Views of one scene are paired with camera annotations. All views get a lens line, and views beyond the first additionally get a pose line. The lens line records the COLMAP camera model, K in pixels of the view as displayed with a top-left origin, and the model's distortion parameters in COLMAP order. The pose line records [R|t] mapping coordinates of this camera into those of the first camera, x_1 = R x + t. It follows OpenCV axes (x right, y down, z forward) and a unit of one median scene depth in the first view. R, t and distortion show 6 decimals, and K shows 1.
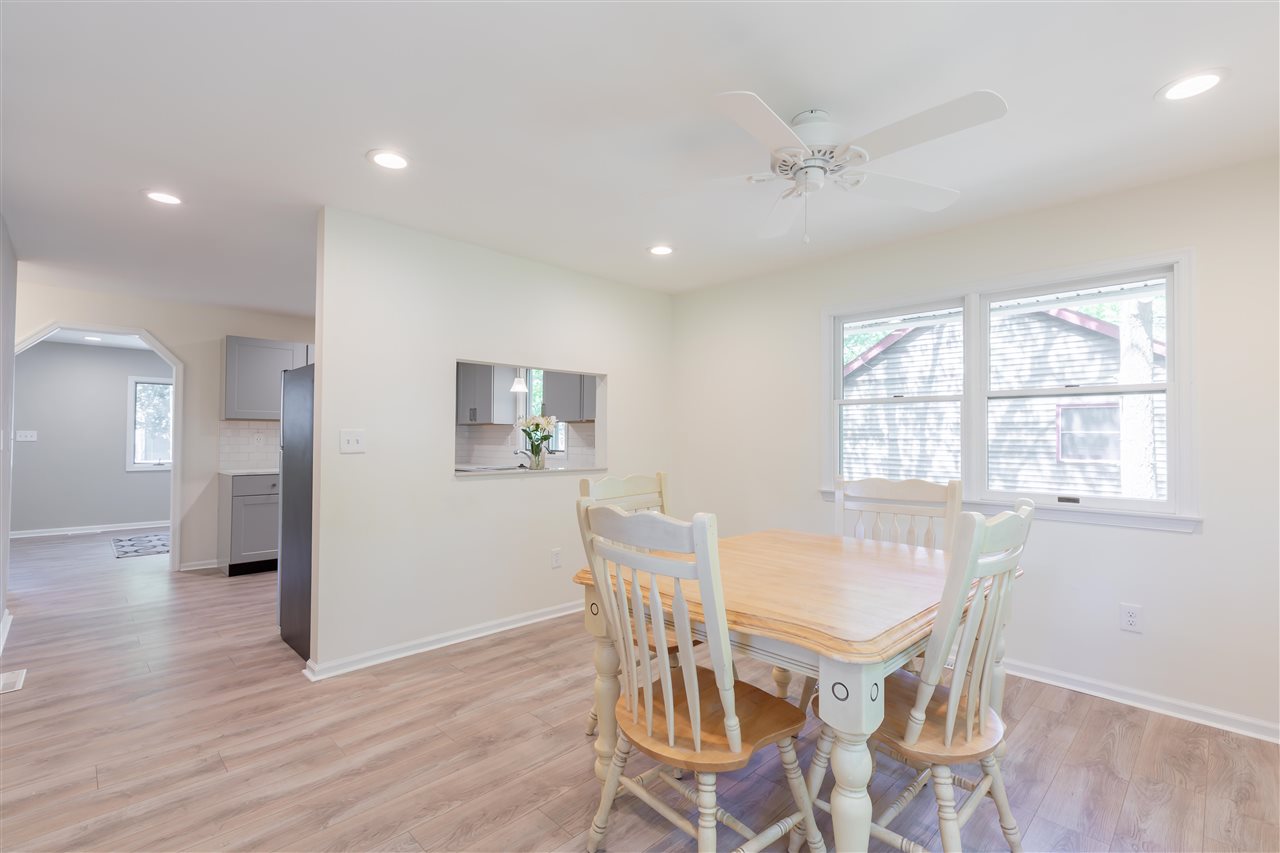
lens RADIAL K [[587.8, 0, 640.0], [0, 587.8, 426.5], [0, 0, 1]] dist [0.002904, 0.000121]
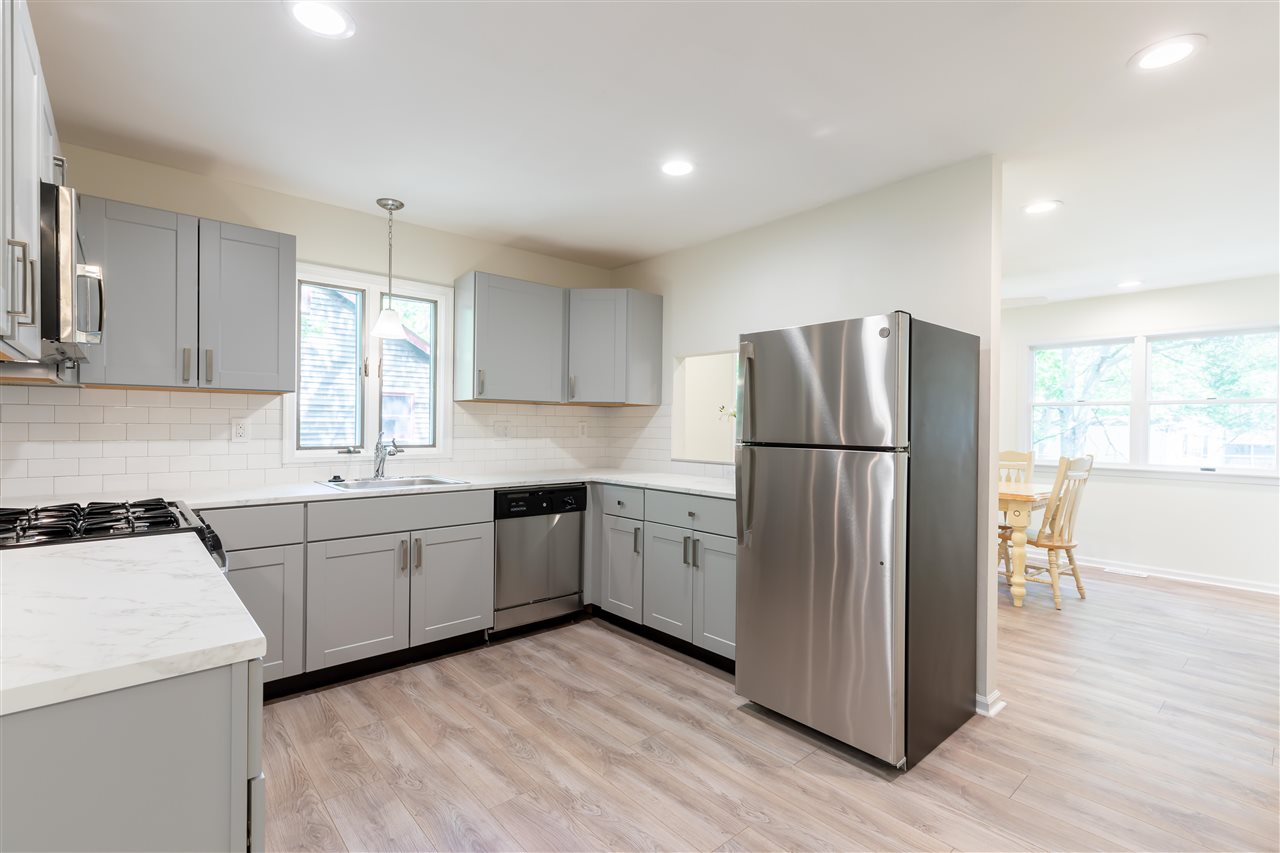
lens RADIAL K [[587.8, 0, 640.0], [0, 587.8, 426.5], [0, 0, 1]] dist [0.002904, 0.000121]
pose [[0.054073, -0.012880, 0.998454, -1.854510], [-0.035743, 0.999251, 0.014826, 0.025793], [-0.997897, -0.036489, 0.053572, 1.917922]]
